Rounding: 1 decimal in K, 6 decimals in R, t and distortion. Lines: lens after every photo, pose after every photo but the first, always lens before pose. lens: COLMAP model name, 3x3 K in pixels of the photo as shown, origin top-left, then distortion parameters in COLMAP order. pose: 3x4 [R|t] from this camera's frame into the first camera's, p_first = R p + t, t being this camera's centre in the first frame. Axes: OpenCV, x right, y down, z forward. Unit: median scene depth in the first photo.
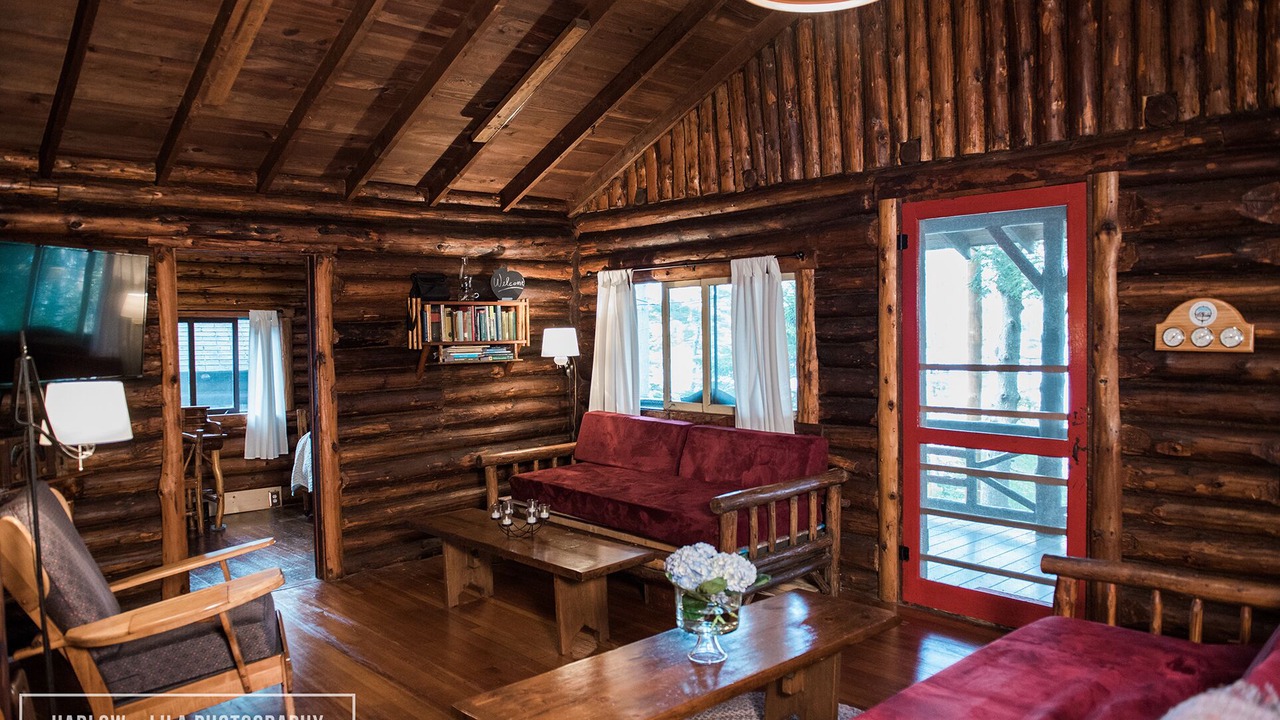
lens RADIAL K [[902.0, 0, 640.0], [0, 902.0, 360.0], [0, 0, 1]] dist [-0.024357, -0.002370]
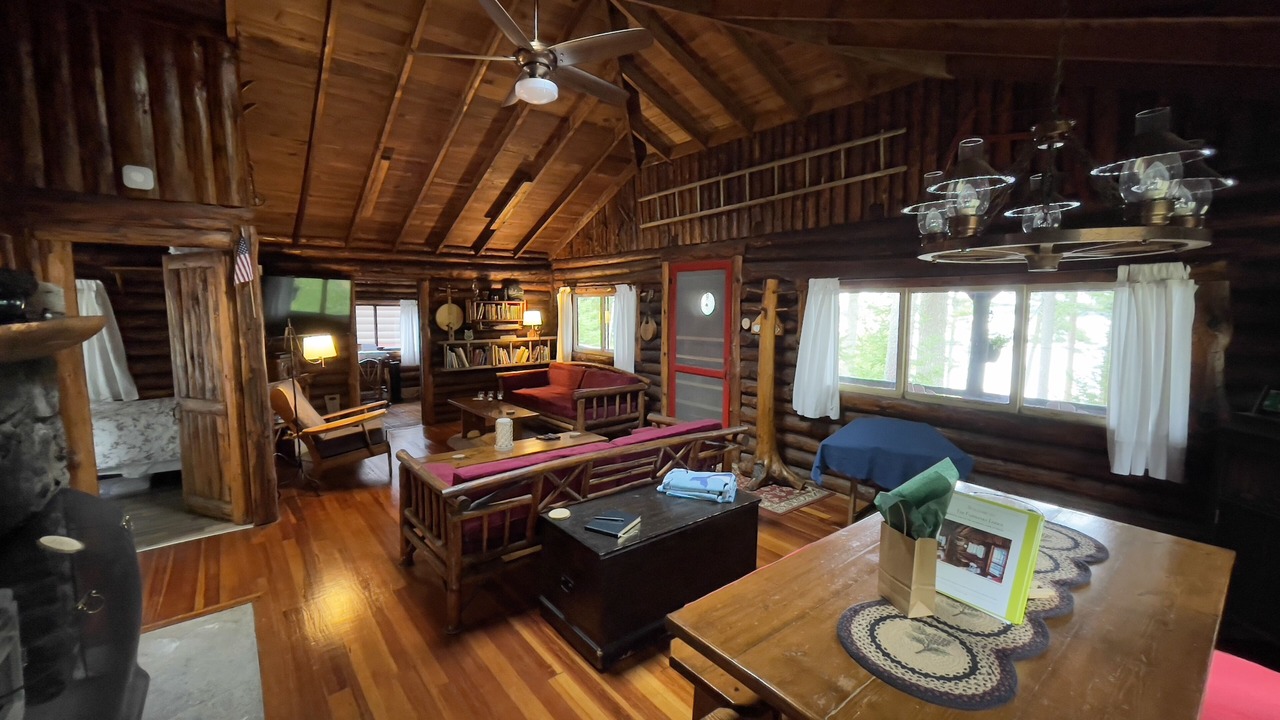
lens RADIAL K [[525.1, 0, 640.0], [0, 525.1, 360.0], [0, 0, 1]] dist [0.001971, 0.000210]
pose [[0.998195, 0.029086, -0.052535, 0.270533], [-0.025598, 0.997499, 0.065882, -0.017695], [0.054320, -0.064418, 0.996444, -0.296672]]
